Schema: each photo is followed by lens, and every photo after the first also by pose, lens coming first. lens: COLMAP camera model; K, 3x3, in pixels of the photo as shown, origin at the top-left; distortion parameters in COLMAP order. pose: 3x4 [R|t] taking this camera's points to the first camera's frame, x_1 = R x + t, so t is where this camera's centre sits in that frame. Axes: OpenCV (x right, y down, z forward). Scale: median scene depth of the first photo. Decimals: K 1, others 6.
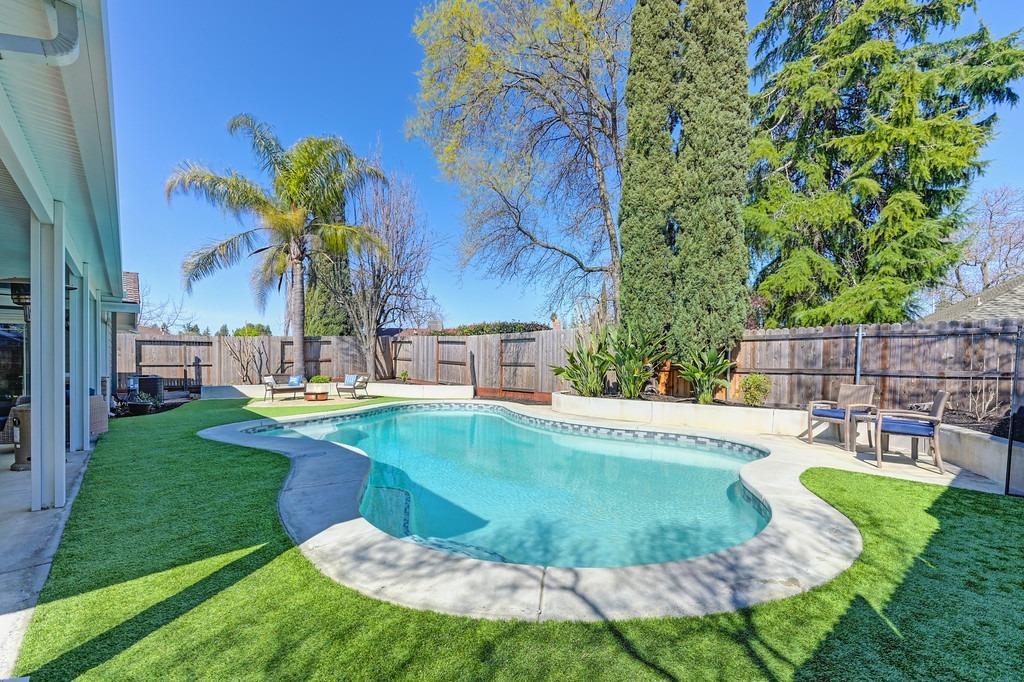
lens RADIAL K [[447.2, 0, 529.9], [0, 447.2, 368.9], [0, 0, 1]] dist [-0.003287, 0.000259]
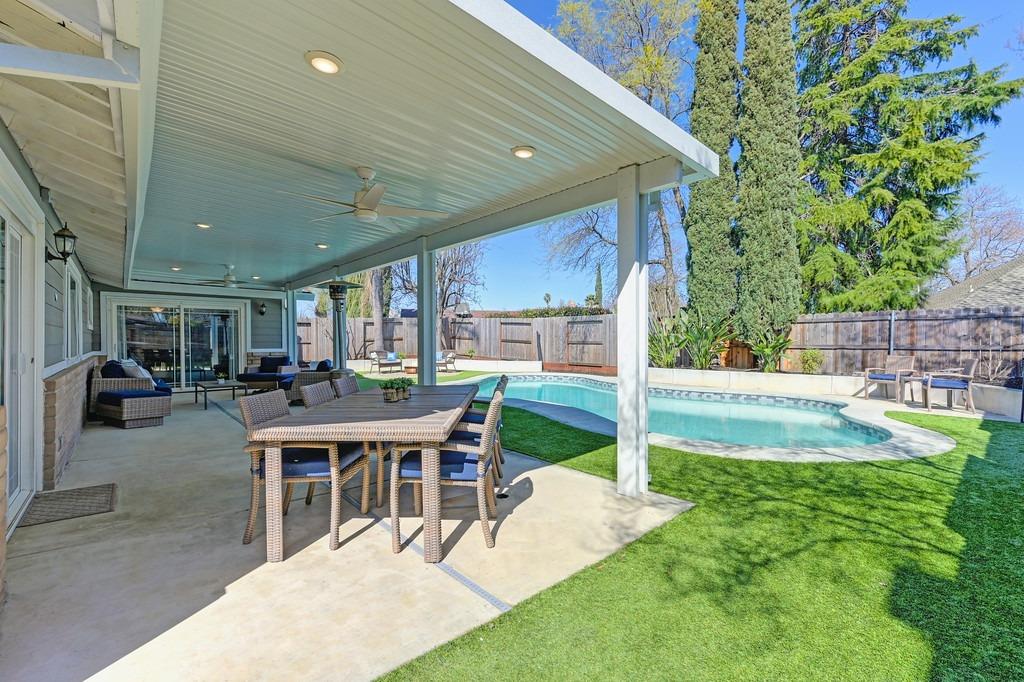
lens RADIAL K [[436.6, 0, 520.7], [0, 436.6, 344.2], [0, 0, 1]] dist [-0.001671, -0.001049]
pose [[0.999934, -0.003893, 0.010780, -0.243111], [0.003980, 0.999959, -0.008095, 0.003779], [-0.010748, 0.008137, 0.999909, -0.175849]]
